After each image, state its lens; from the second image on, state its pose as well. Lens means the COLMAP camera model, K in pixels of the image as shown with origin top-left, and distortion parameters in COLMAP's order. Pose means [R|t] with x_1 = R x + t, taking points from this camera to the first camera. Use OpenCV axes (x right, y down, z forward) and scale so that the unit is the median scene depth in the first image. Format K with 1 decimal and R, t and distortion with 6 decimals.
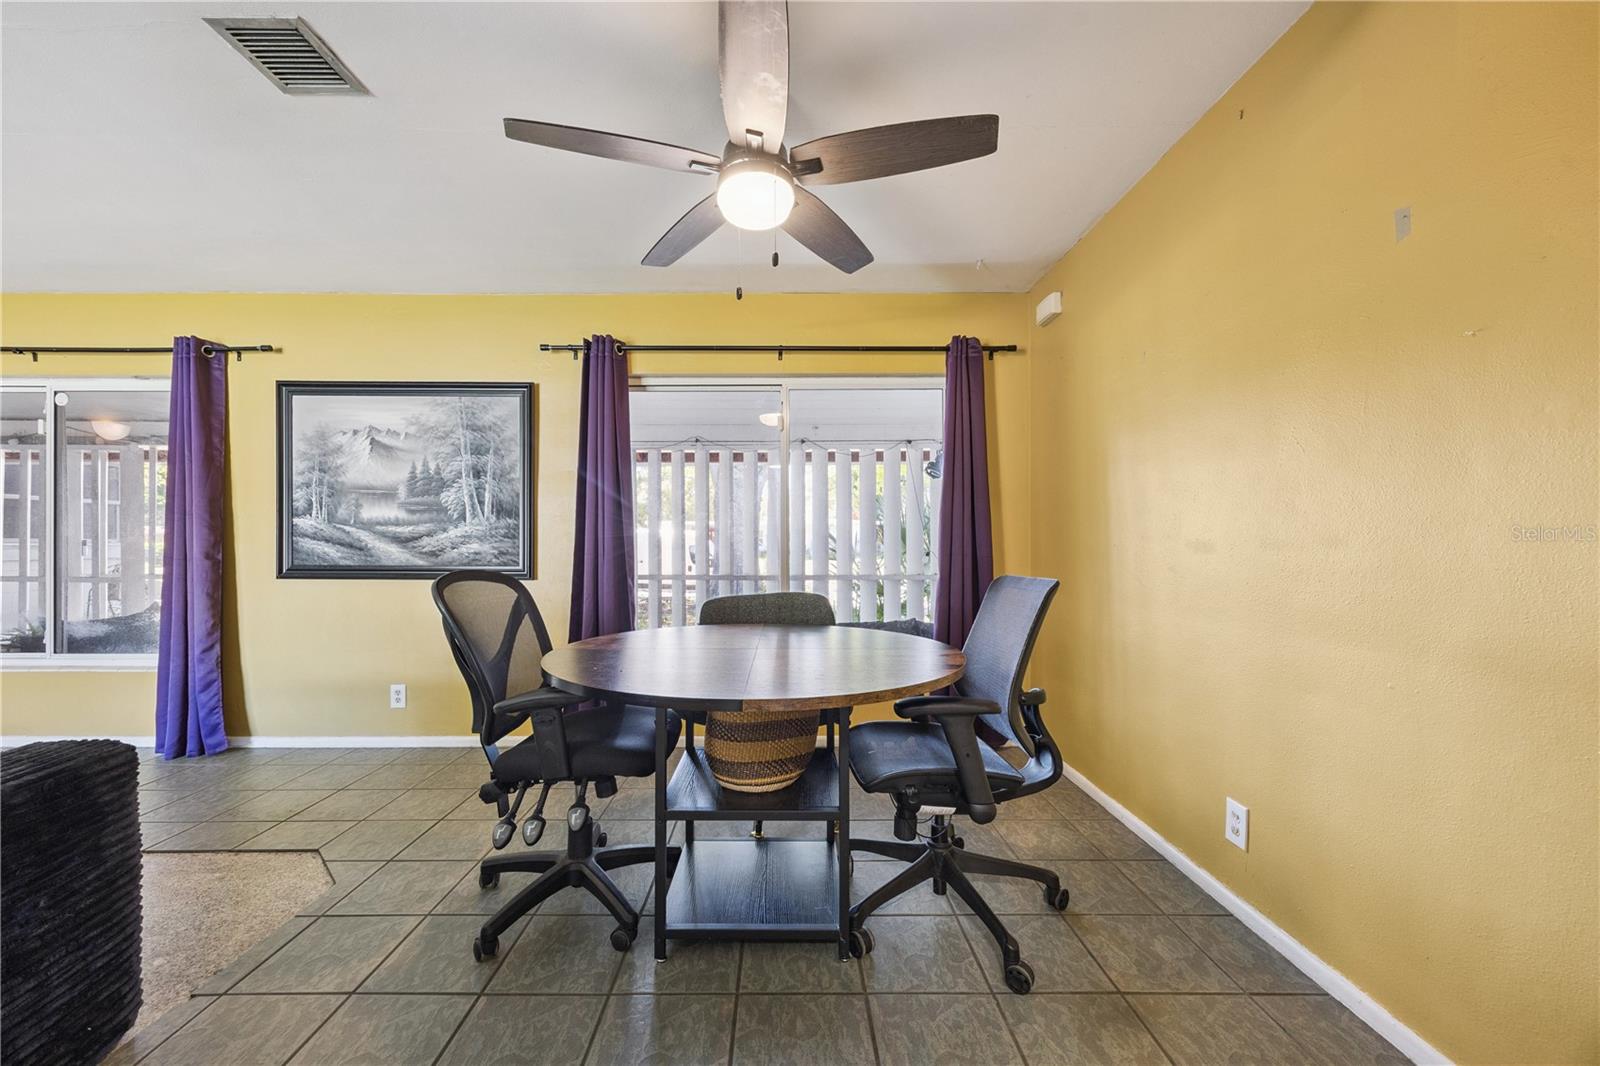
lens RADIAL K [[628.7, 0, 789.4], [0, 628.7, 544.6], [0, 0, 1]] dist [-0.000252, 0.000018]
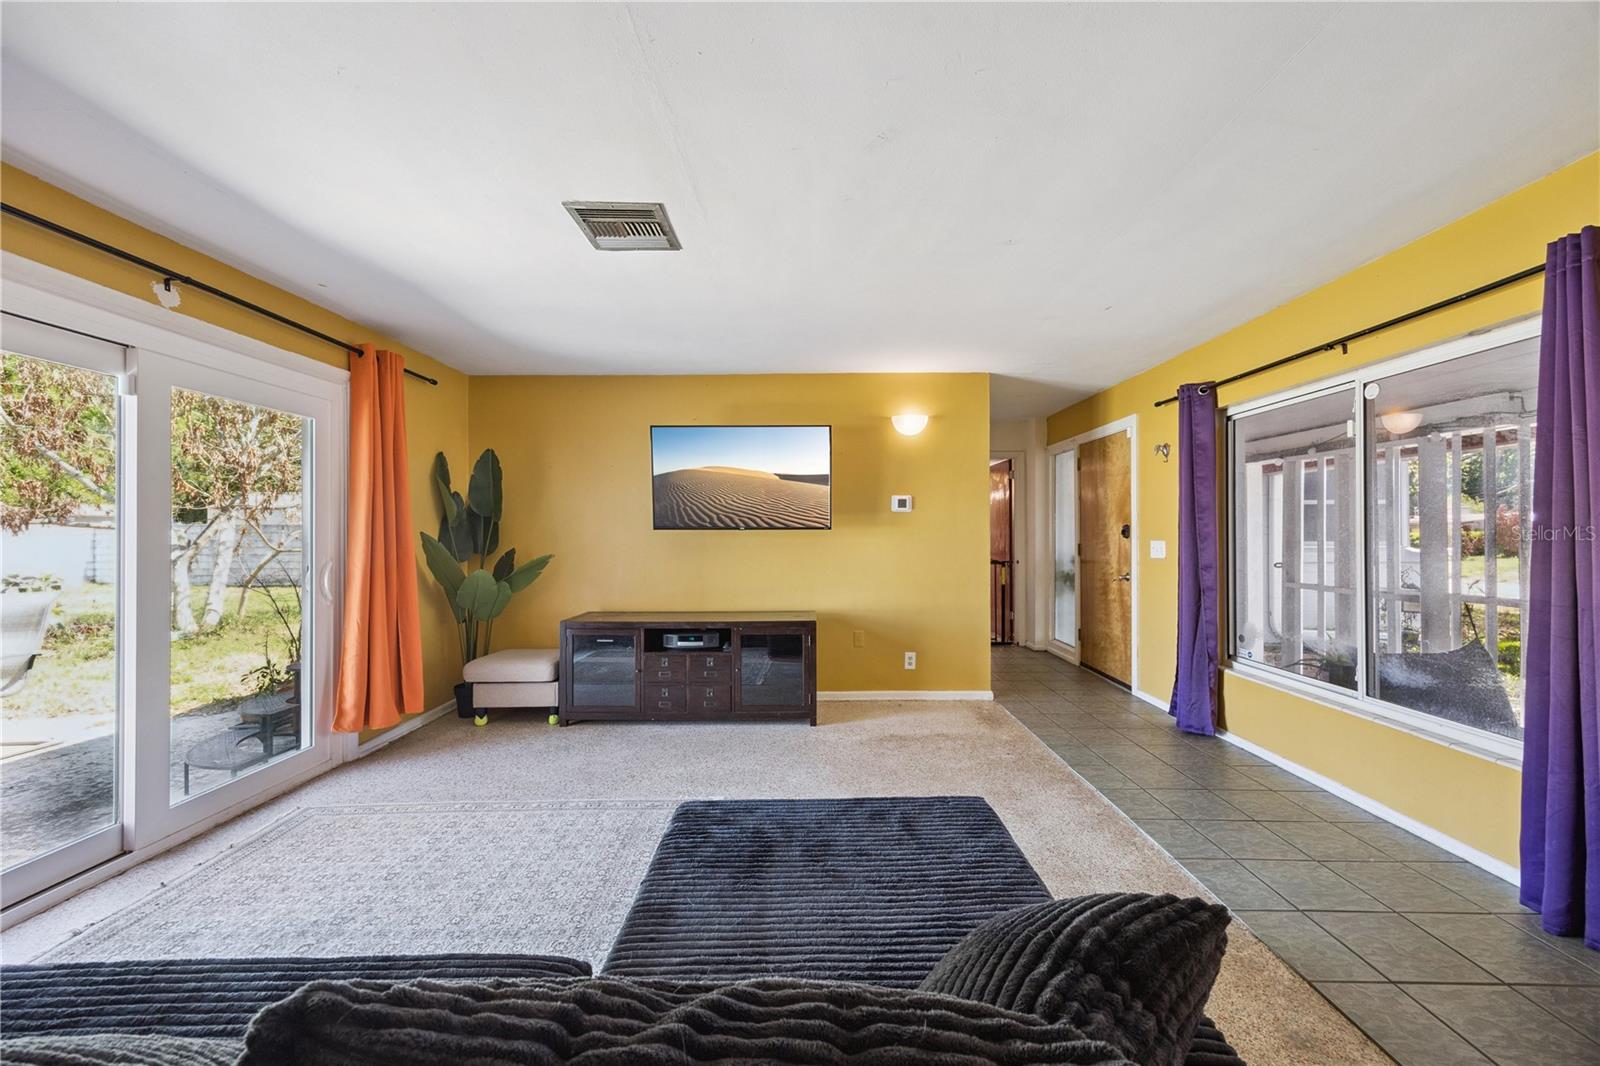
lens RADIAL K [[602.8, 0, 806.0], [0, 602.8, 532.1], [0, 0, 1]] dist [0.001927, 0.000512]
pose [[-0.007126, -0.003254, -0.999969, -0.349247], [0.005178, 0.999981, -0.003290, -0.045690], [0.999961, -0.005202, -0.007109, 0.252653]]
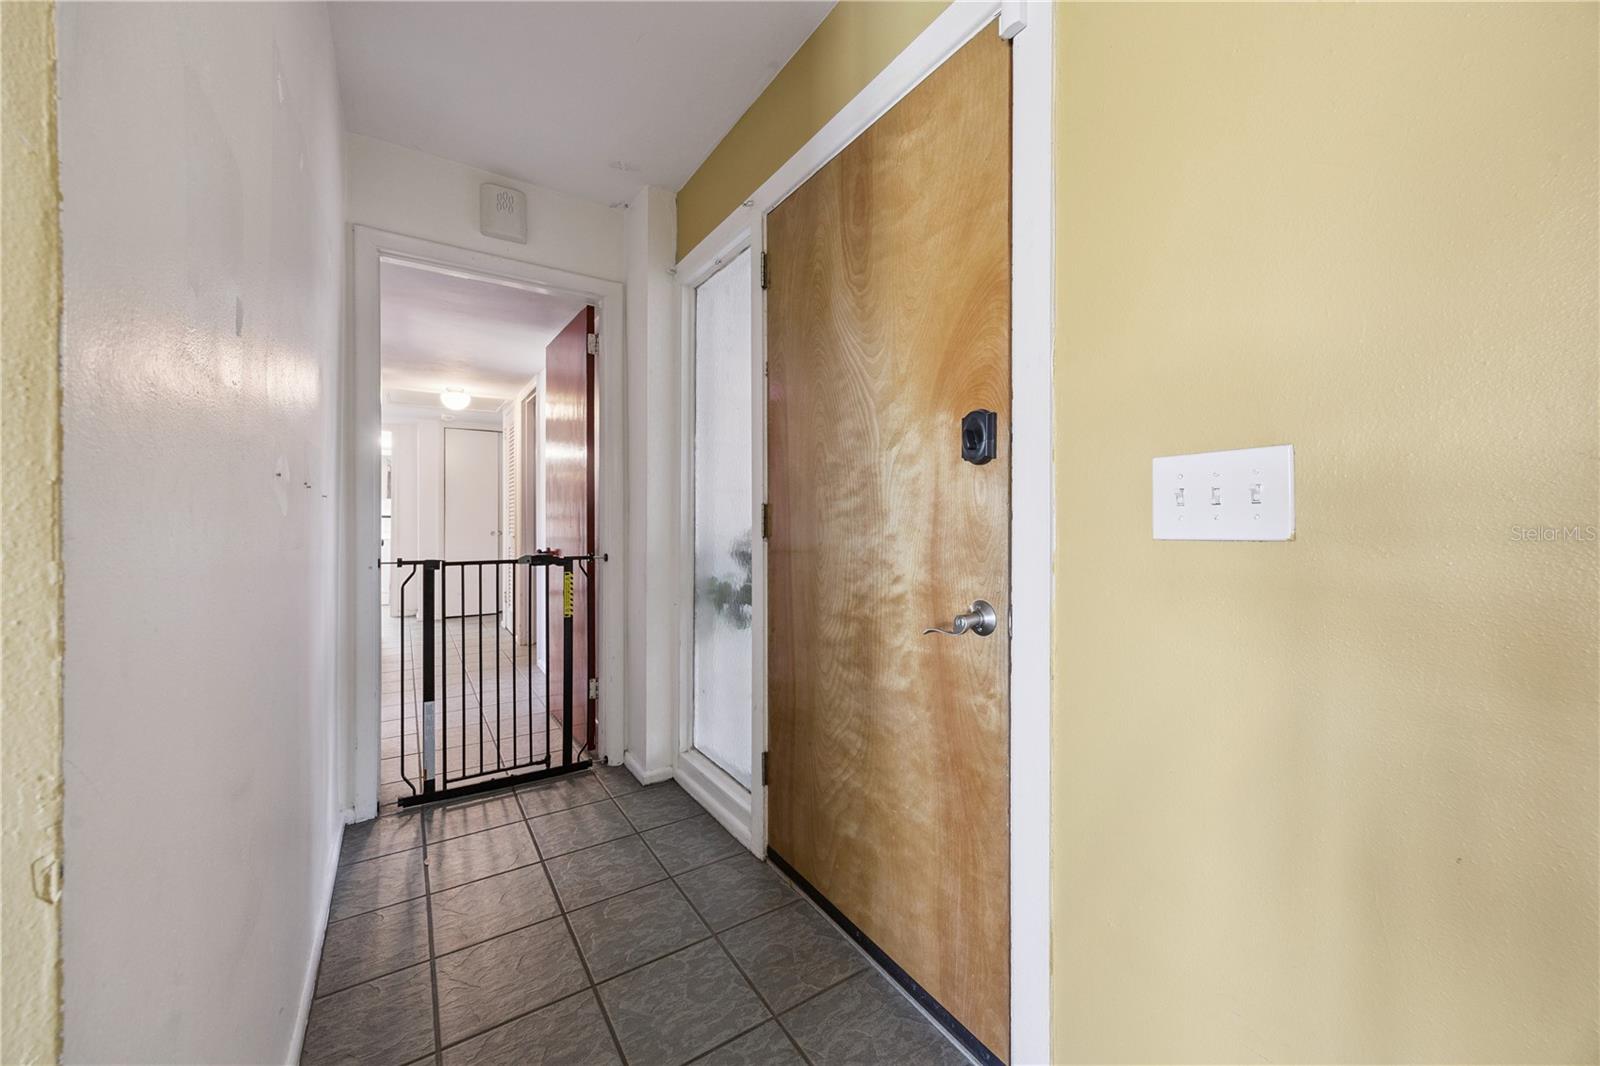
lens RADIAL K [[600.3, 0, 799.2], [0, 600.3, 521.5], [0, 0, 1]] dist [0.001829, 0.000224]
pose [[0.550084, 0.002637, -0.835105, -1.477521], [0.000839, 0.999993, 0.003711, -0.001893], [0.835109, -0.002742, 0.550078, 0.688819]]
